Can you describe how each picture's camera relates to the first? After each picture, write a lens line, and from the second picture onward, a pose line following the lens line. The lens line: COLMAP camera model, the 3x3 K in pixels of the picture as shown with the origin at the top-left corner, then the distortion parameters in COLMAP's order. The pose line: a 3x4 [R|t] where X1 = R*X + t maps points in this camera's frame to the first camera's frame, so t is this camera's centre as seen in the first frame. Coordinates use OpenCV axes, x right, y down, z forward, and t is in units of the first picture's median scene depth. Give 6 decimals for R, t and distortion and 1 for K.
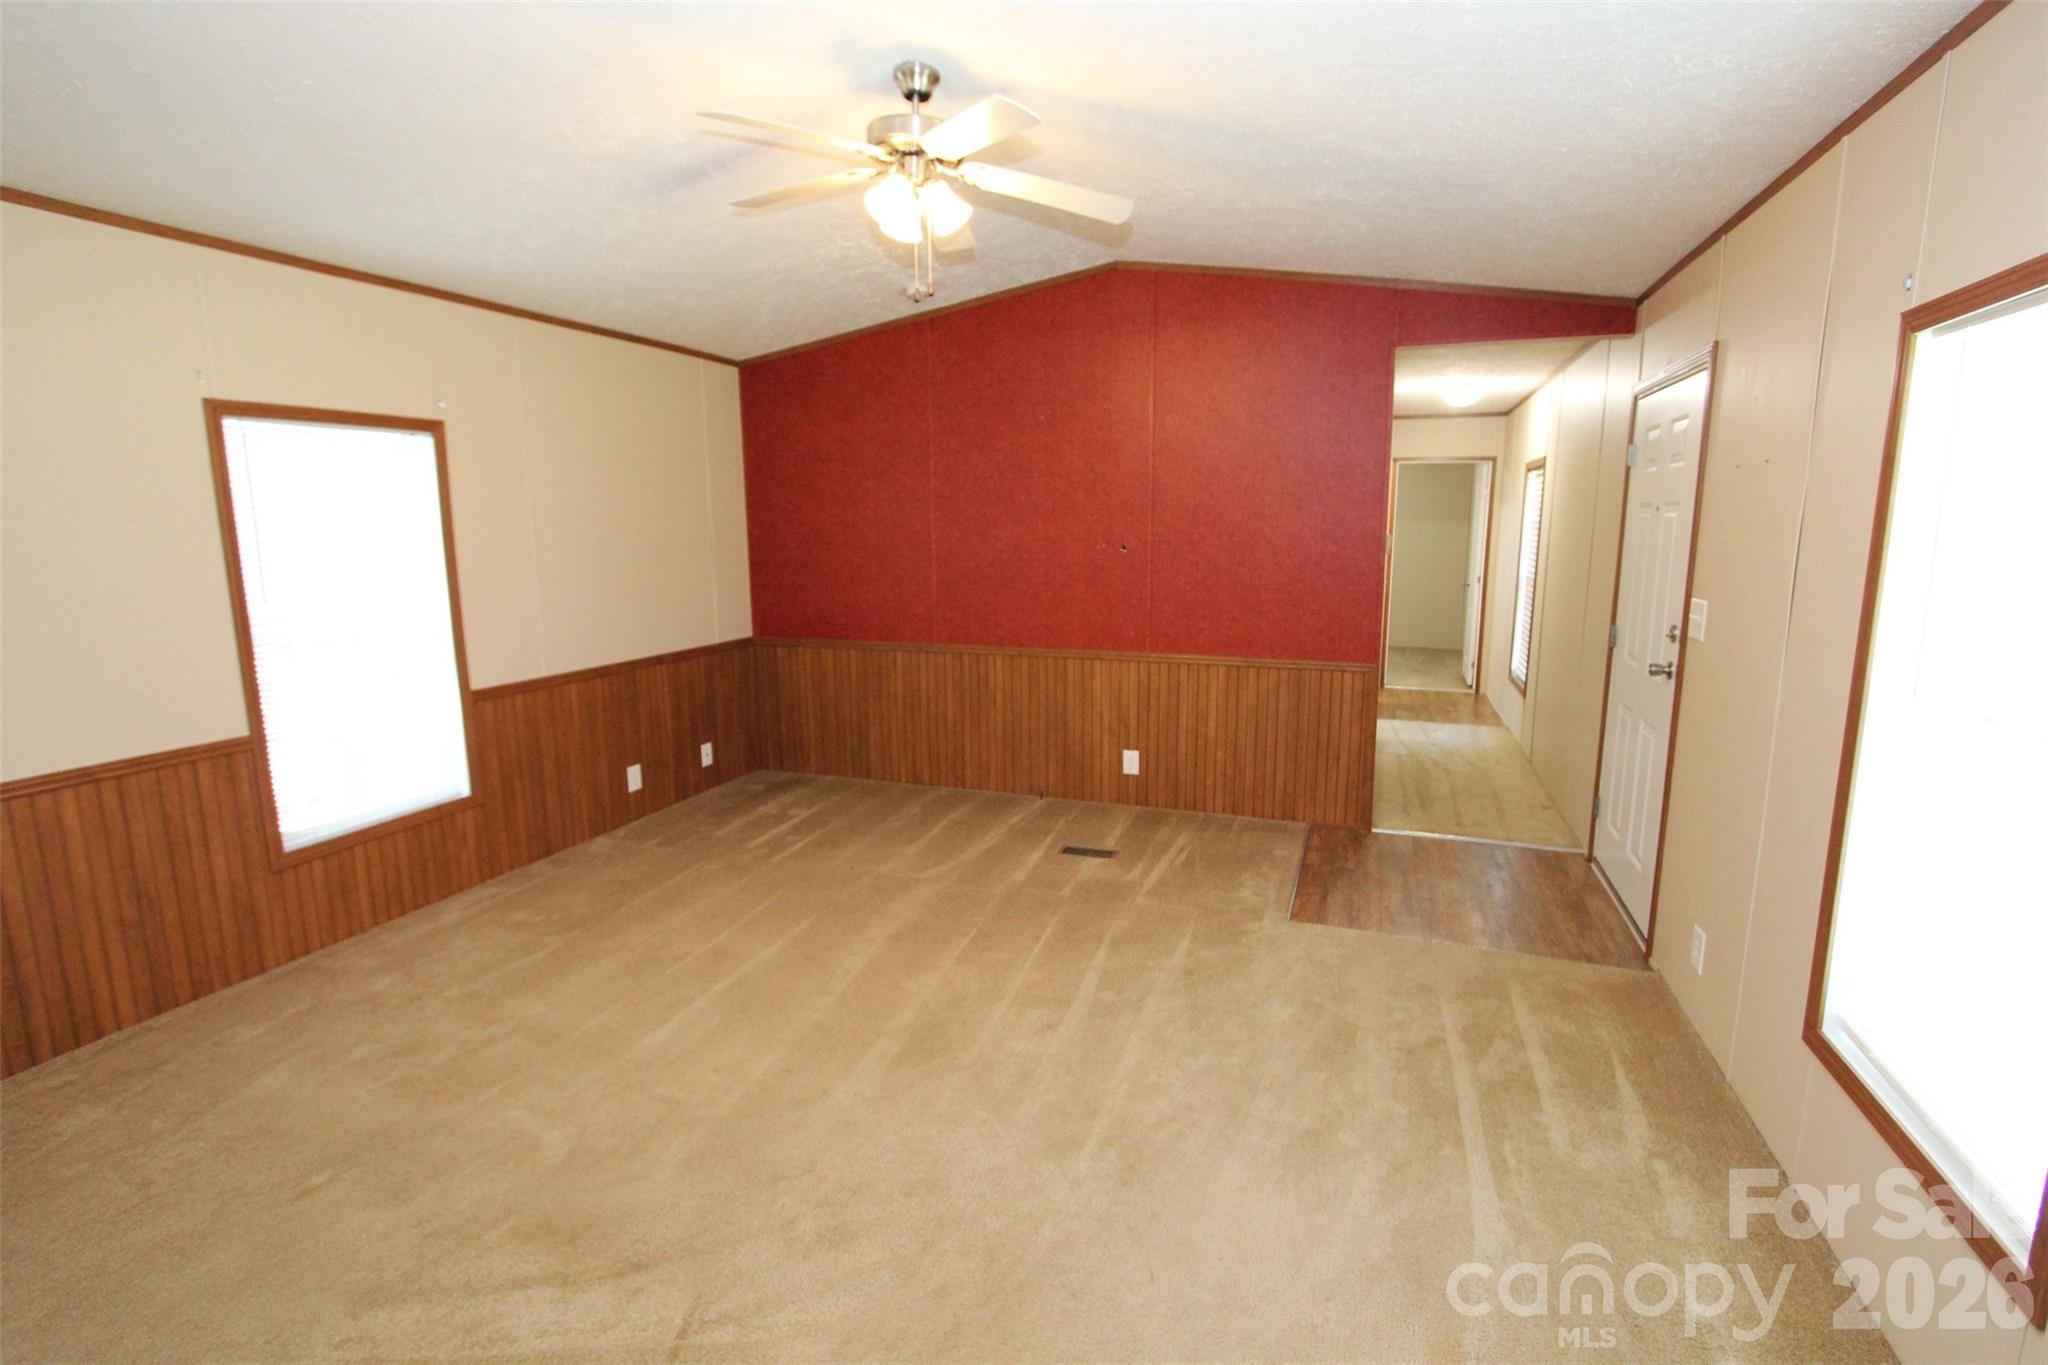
lens RADIAL K [[945.9, 0, 1039.0], [0, 945.9, 674.0], [0, 0, 1]] dist [-0.018494, 0.003221]
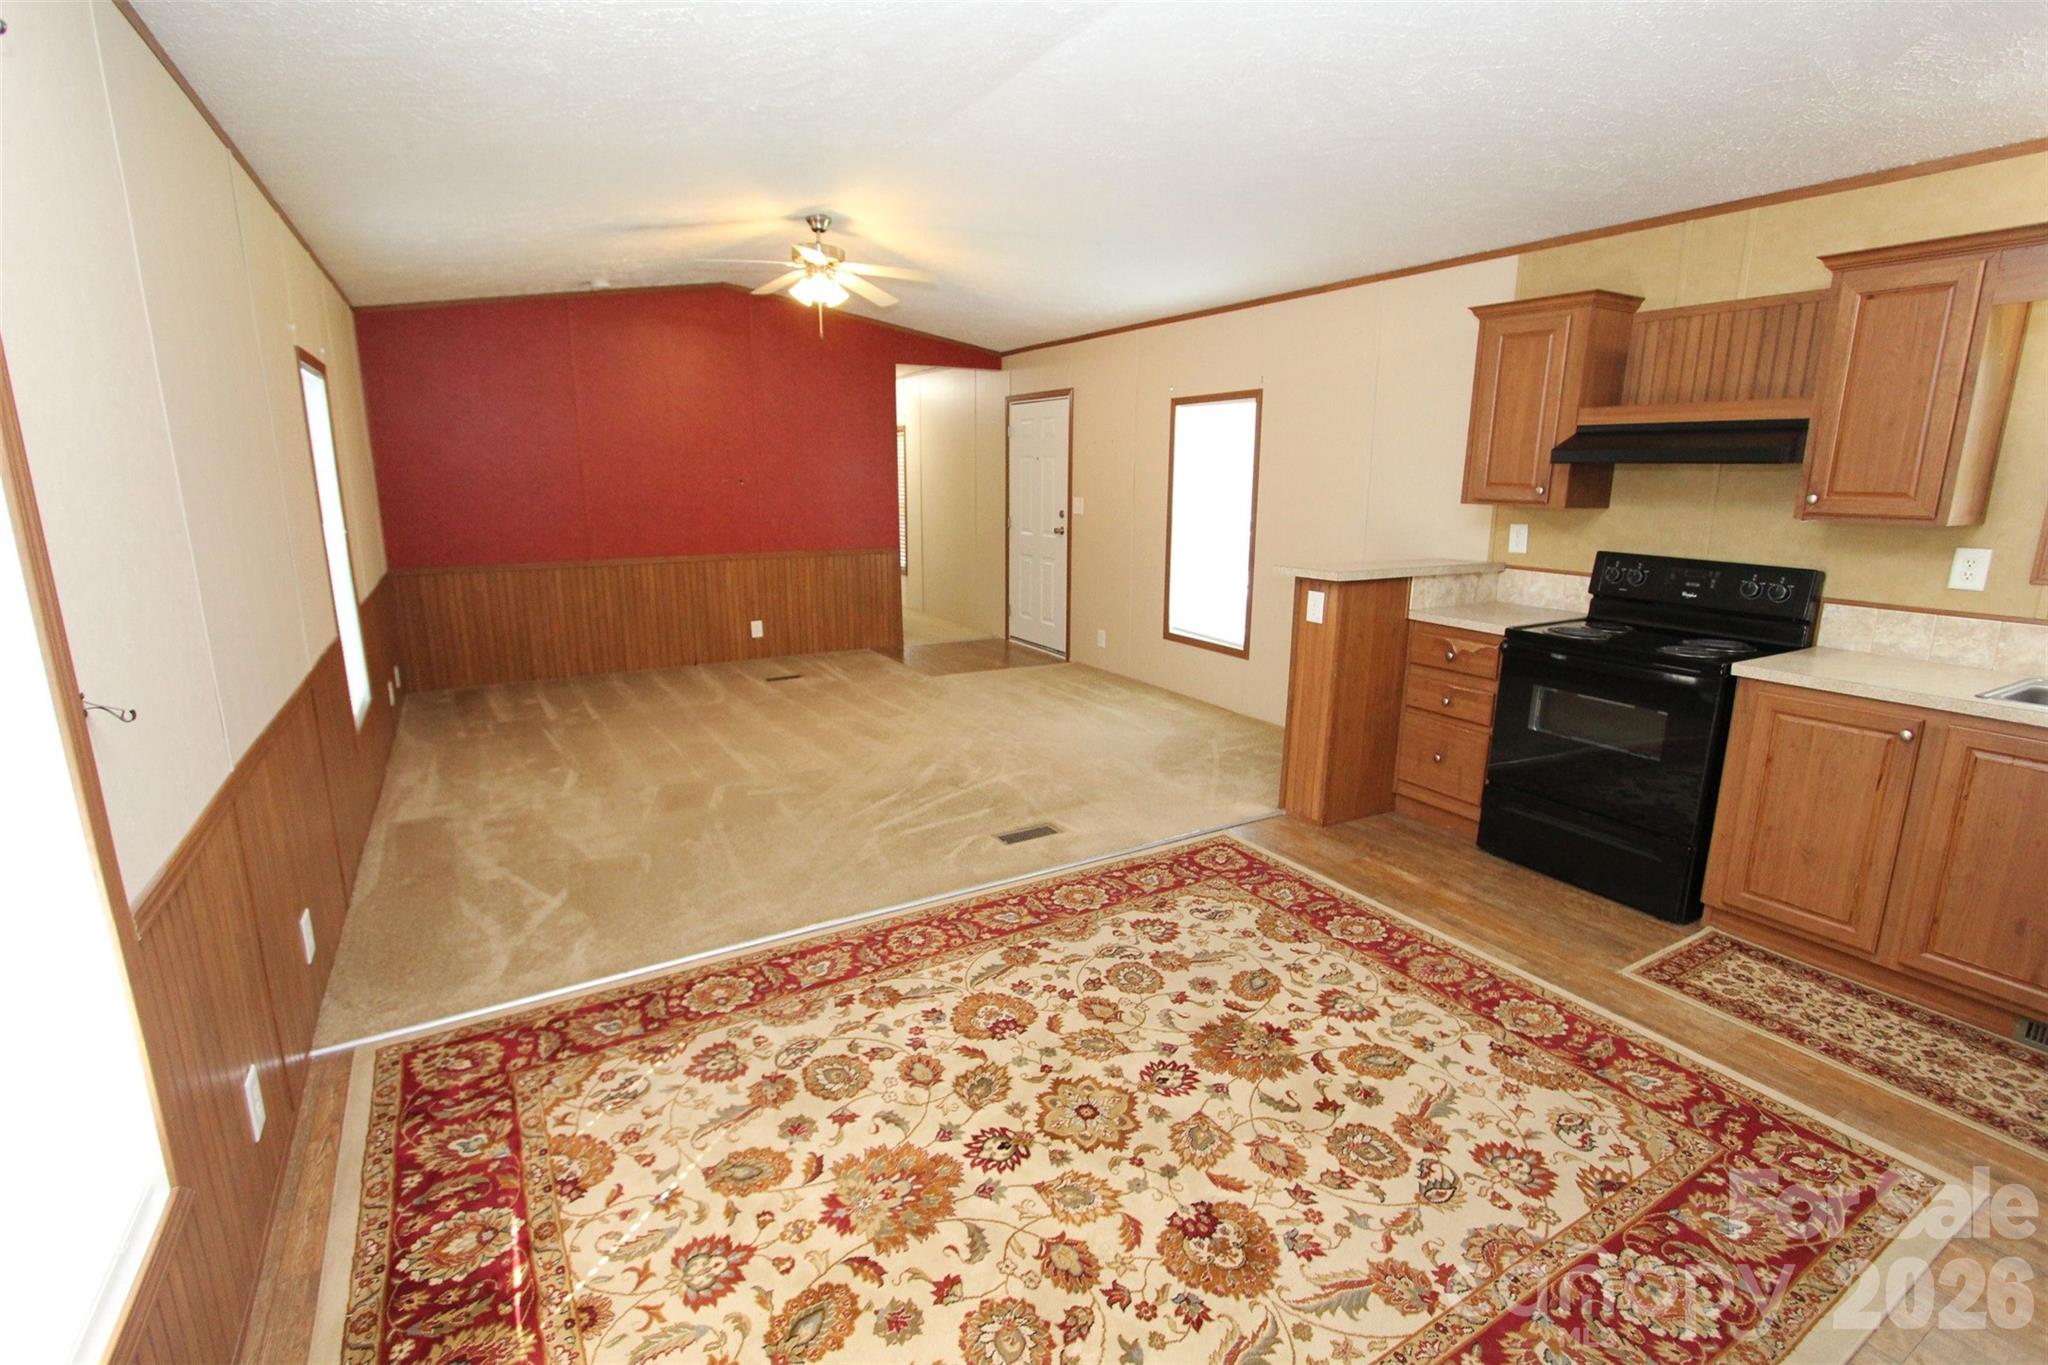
lens RADIAL K [[945.9, 0, 1033.0], [0, 945.9, 676.5], [0, 0, 1]] dist [-0.018494, 0.003221]
pose [[0.643410, -0.157570, 0.749130, -0.785953], [0.115996, 0.987355, 0.108051, 0.061082], [-0.756683, 0.017375, 0.653552, -0.299271]]
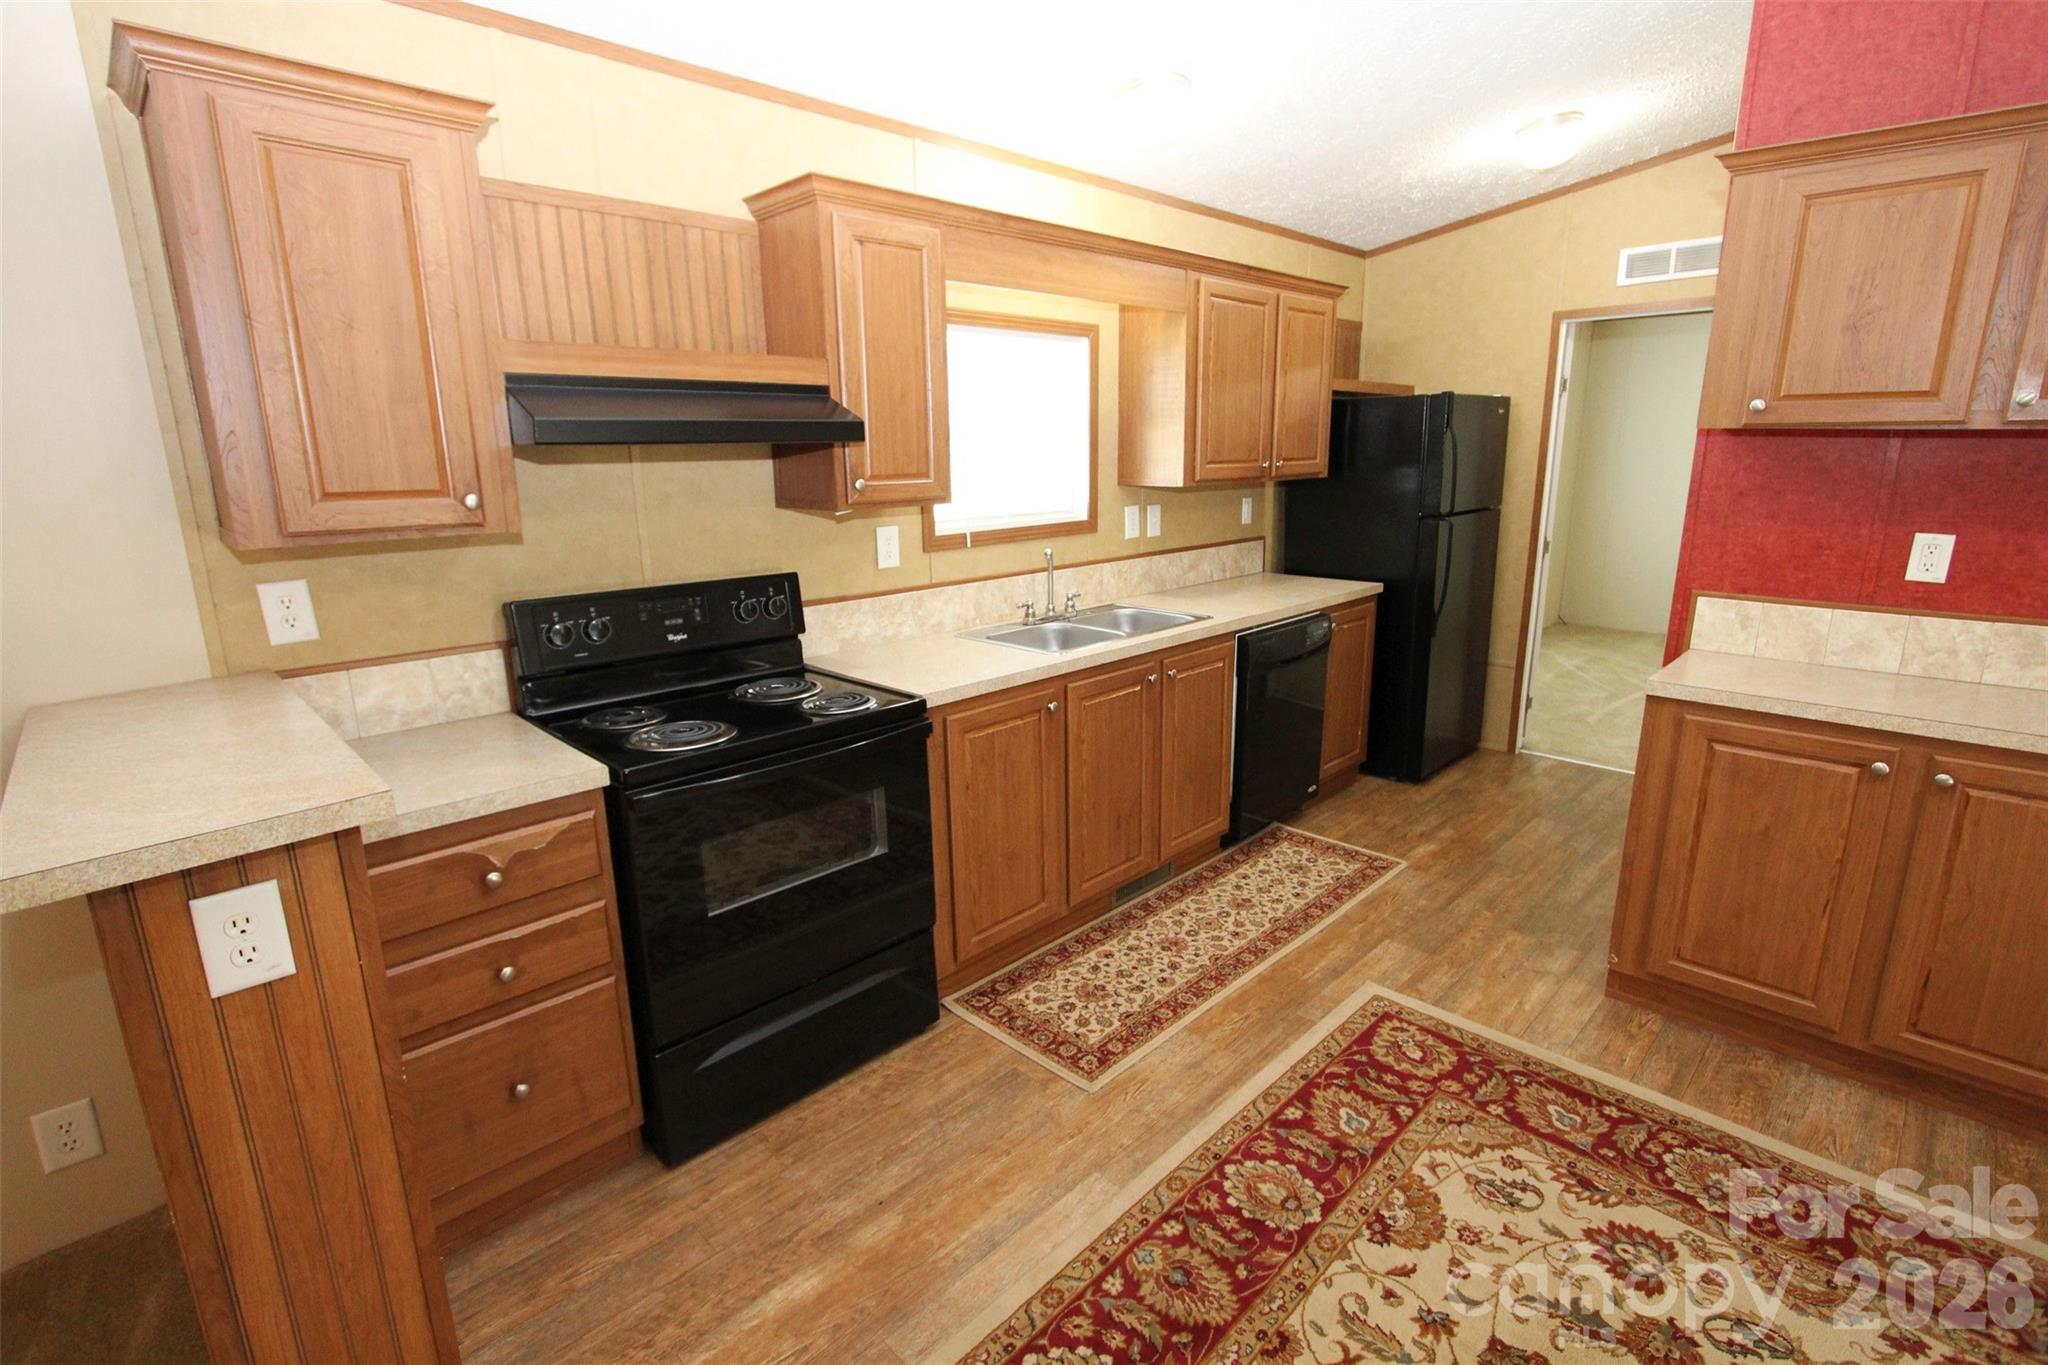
lens RADIAL K [[945.9, 0, 1035.5], [0, 945.9, 674.4], [0, 0, 1]] dist [-0.018494, 0.003221]
pose [[-0.902033, -0.081710, 0.423864, -0.276290], [0.089137, 0.925502, 0.368105, -0.014861], [-0.422365, 0.369825, -0.827549, 0.142577]]
